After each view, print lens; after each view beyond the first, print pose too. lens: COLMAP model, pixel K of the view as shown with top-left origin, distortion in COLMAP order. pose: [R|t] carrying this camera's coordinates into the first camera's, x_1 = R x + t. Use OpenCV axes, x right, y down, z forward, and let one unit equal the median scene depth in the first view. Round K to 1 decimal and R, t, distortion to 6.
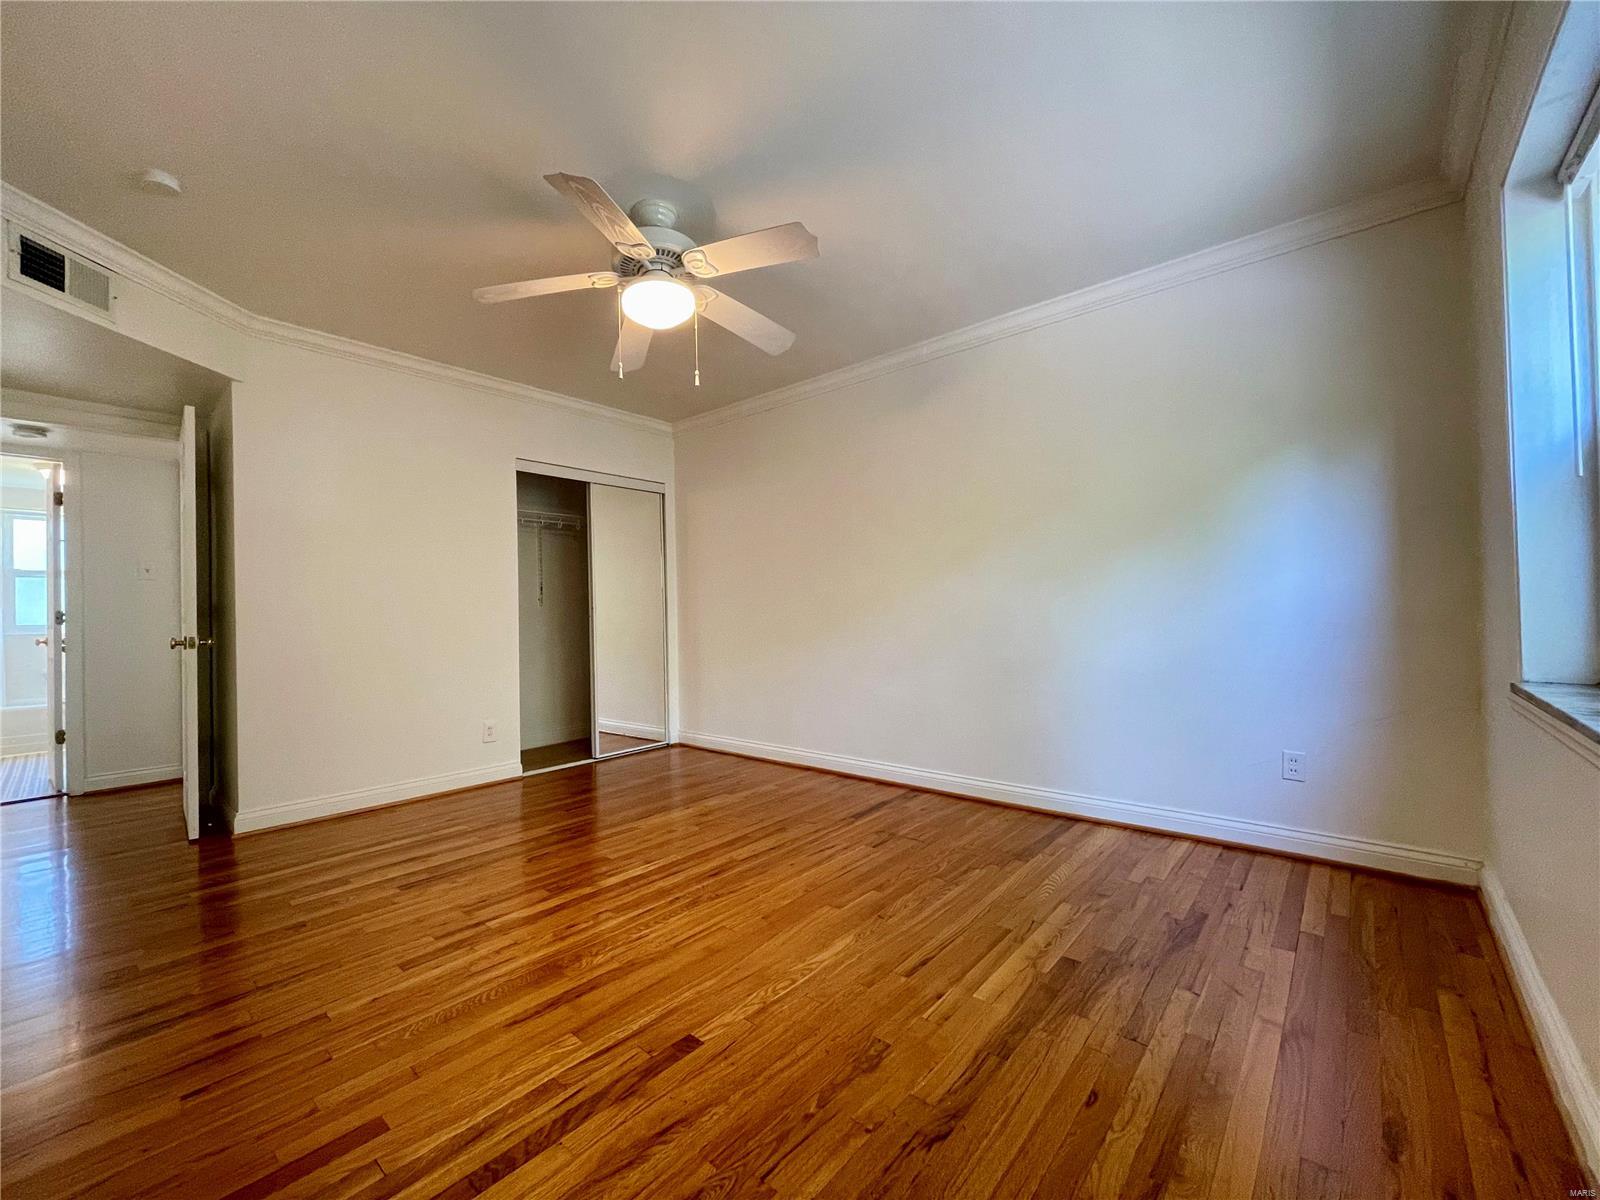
lens RADIAL K [[649.2, 0, 792.2], [0, 649.2, 606.8], [0, 0, 1]] dist [0.001249, 0.000194]
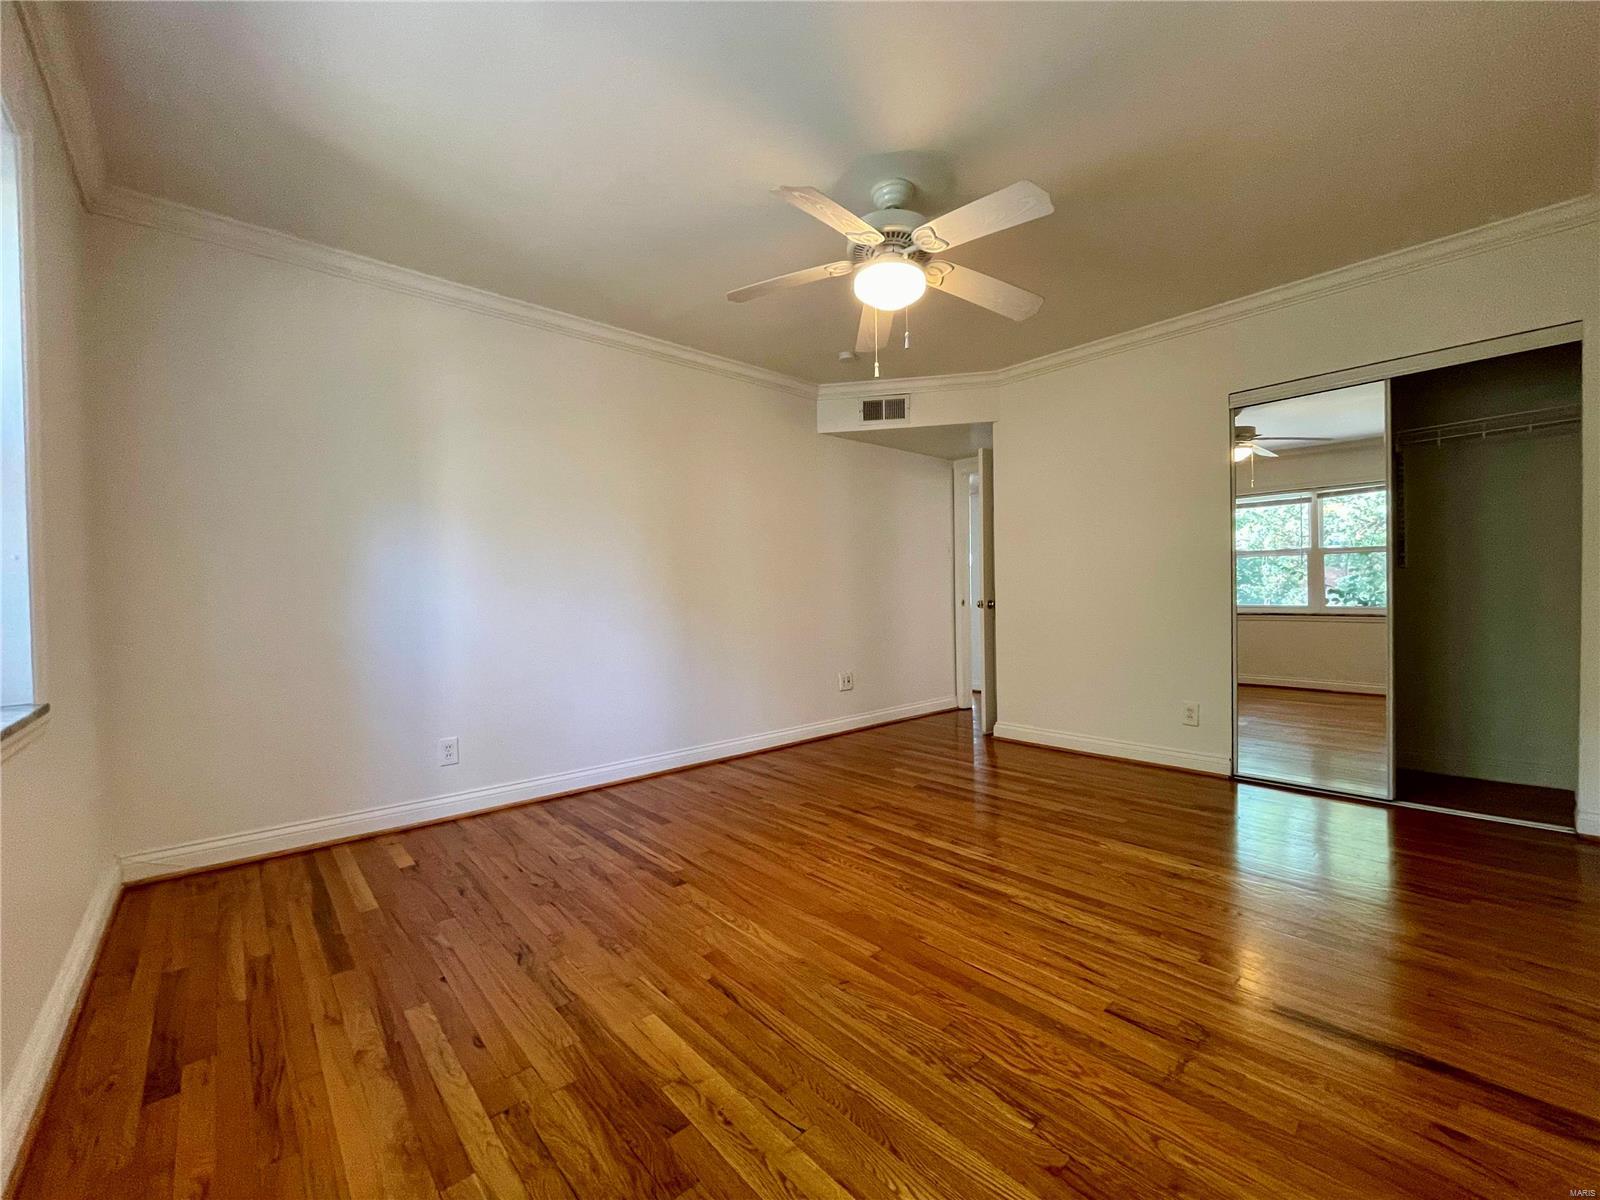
lens RADIAL K [[655.4, 0, 789.7], [0, 655.4, 599.3], [0, 0, 1]] dist [0.000754, 0.000046]
pose [[-0.129812, 0.025895, -0.991200, 0.739143], [0.027098, 0.999378, 0.022560, -0.002301], [0.991168, -0.023931, -0.130433, 0.846621]]
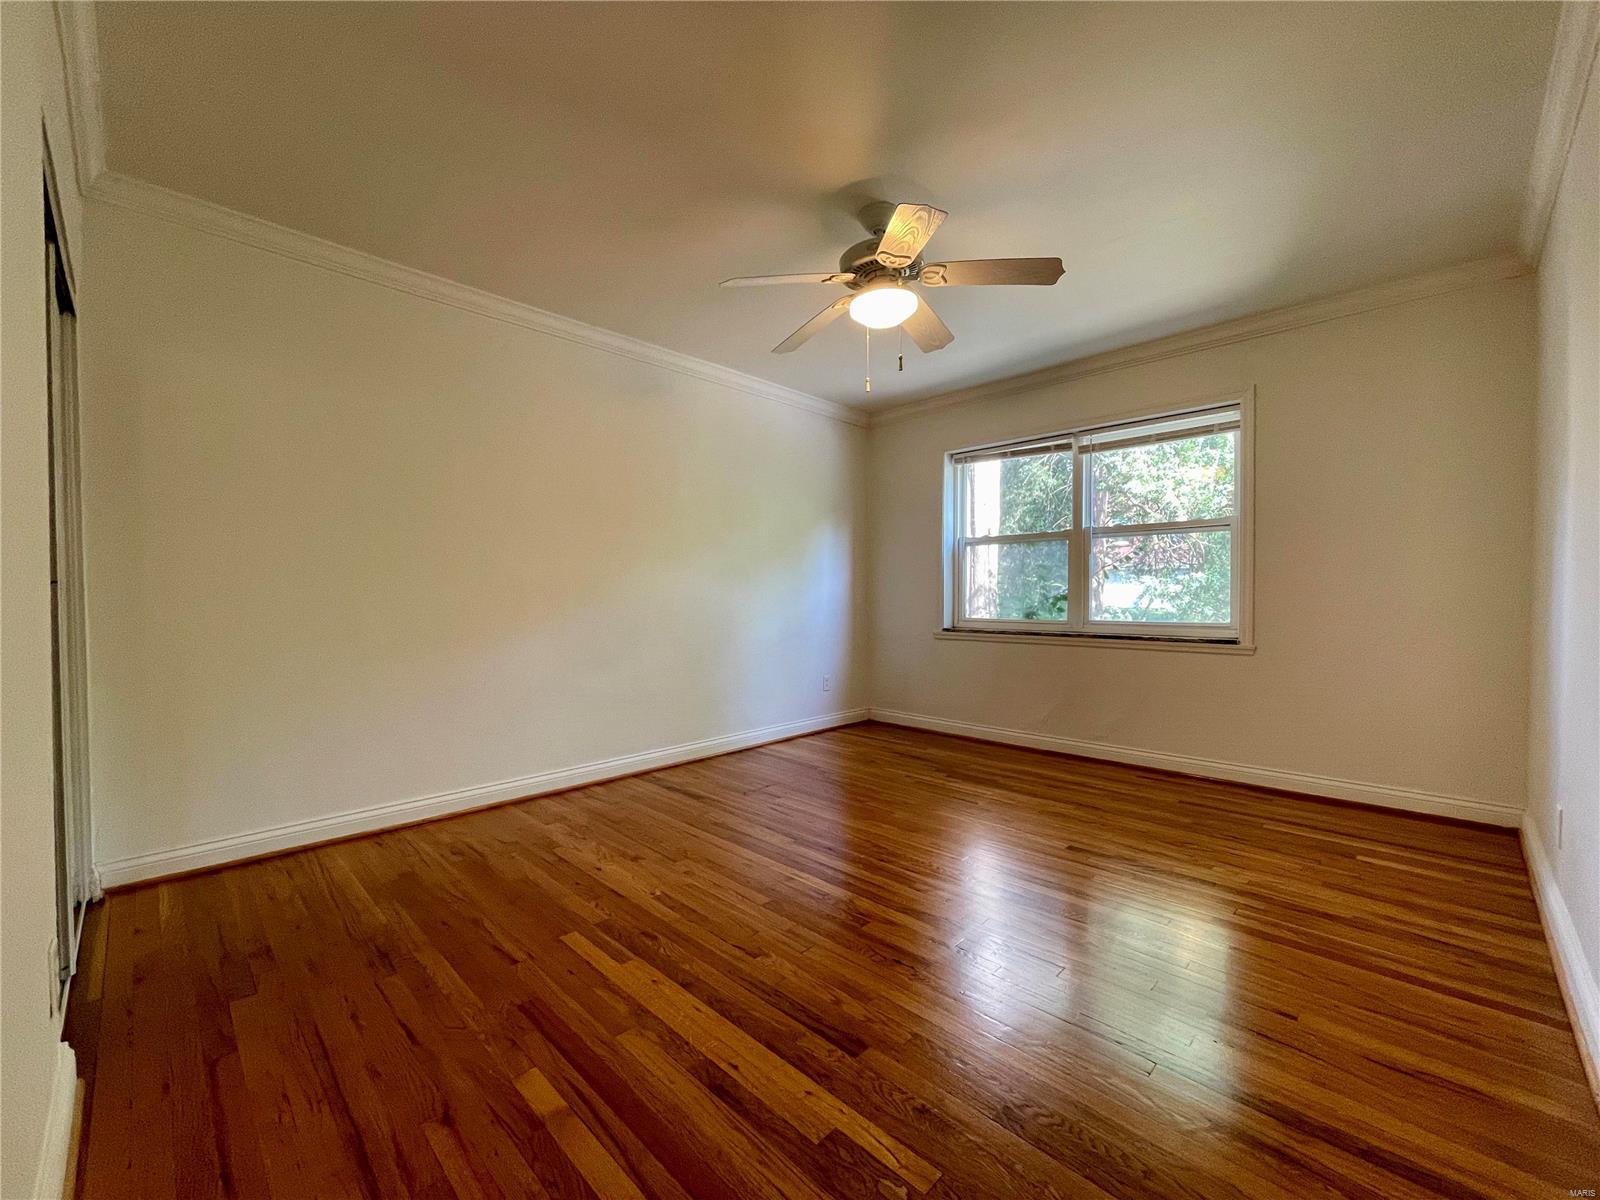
lens RADIAL K [[649.2, 0, 792.2], [0, 649.2, 606.8], [0, 0, 1]] dist [0.001249, 0.000194]
pose [[0.065335, 0.002909, 0.997859, -1.106402], [-0.003511, 0.999990, -0.002685, 0.024956], [-0.997857, -0.003328, 0.065345, 0.939371]]
